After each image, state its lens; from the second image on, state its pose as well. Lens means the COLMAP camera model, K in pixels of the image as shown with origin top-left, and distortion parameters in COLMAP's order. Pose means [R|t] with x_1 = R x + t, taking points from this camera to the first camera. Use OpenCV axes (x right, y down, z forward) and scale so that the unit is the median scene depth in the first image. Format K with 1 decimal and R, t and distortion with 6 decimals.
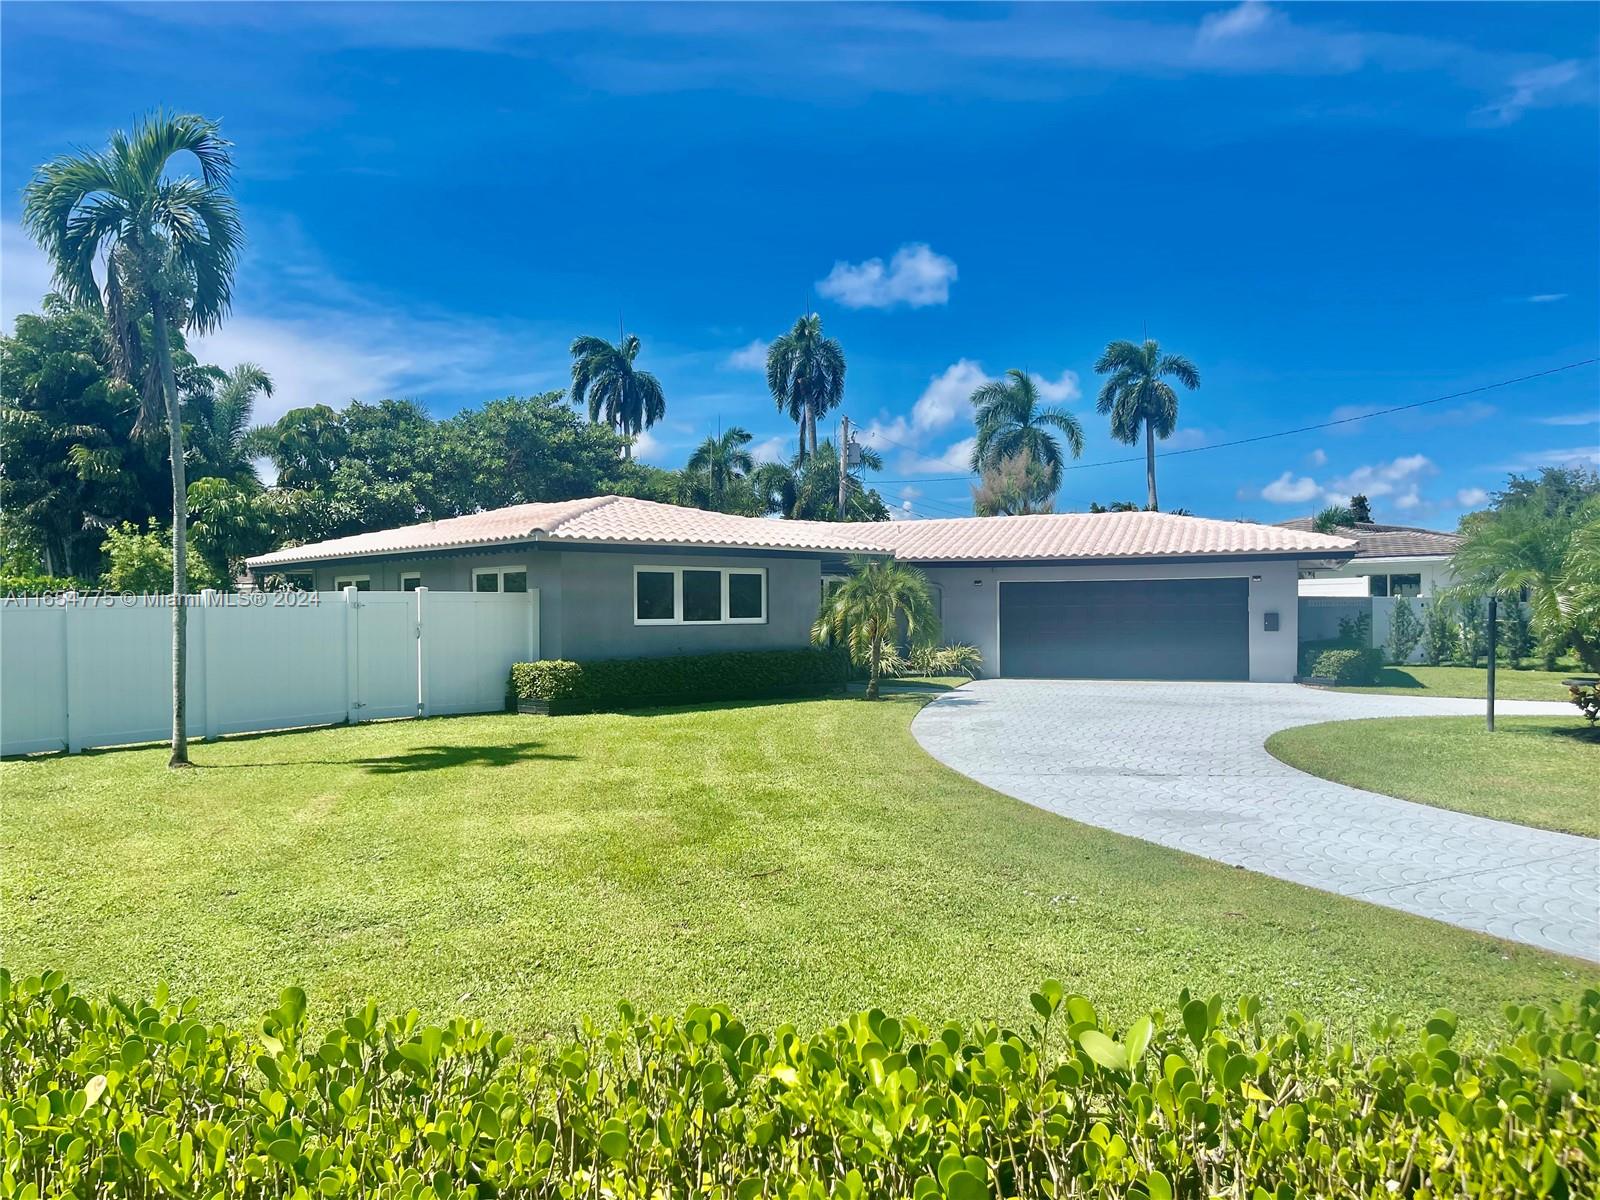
lens RADIAL K [[1342.9, 0, 800.0], [0, 1342.9, 600.0], [0, 0, 1]] dist [0.080618, -0.088353]
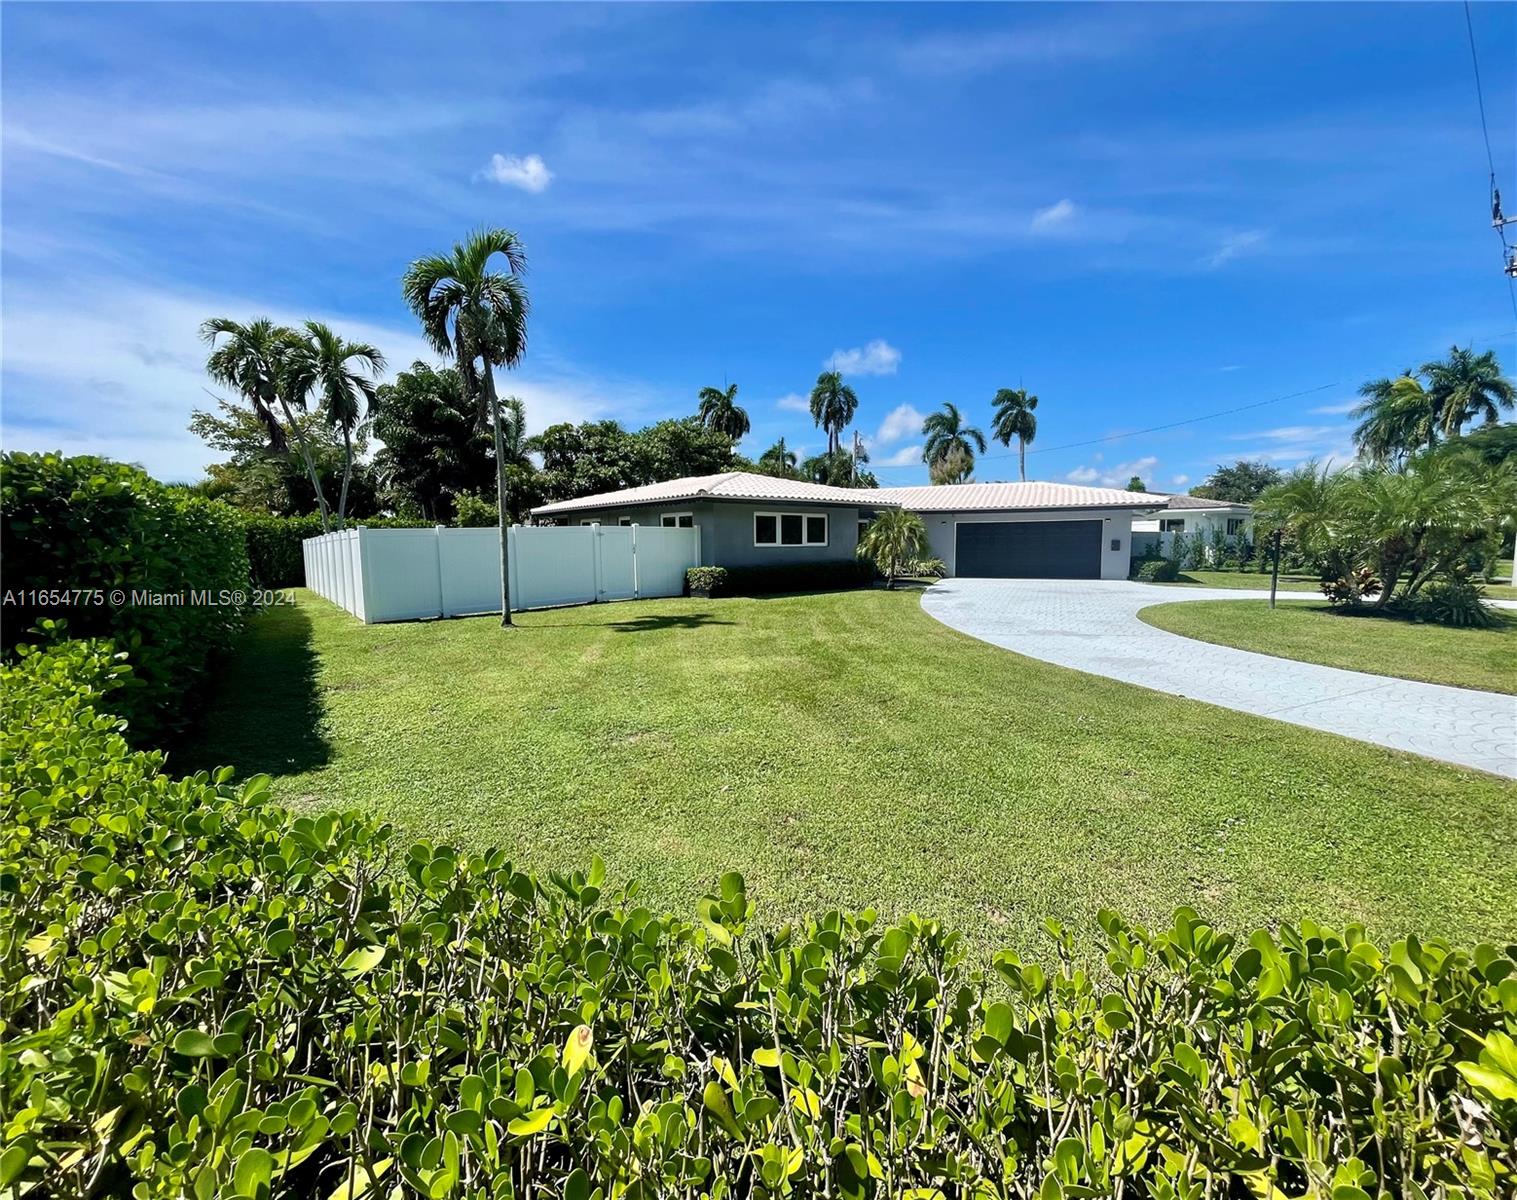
lens RADIAL K [[657.7, 0, 758.5], [0, 657.7, 600.0], [0, 0, 1]] dist [0.009204, -0.000112]
pose [[0.999716, 0.003495, -0.023556, -0.090536], [-0.001341, 0.995862, 0.090873, 0.009621], [0.023776, -0.090816, 0.995584, 0.138511]]
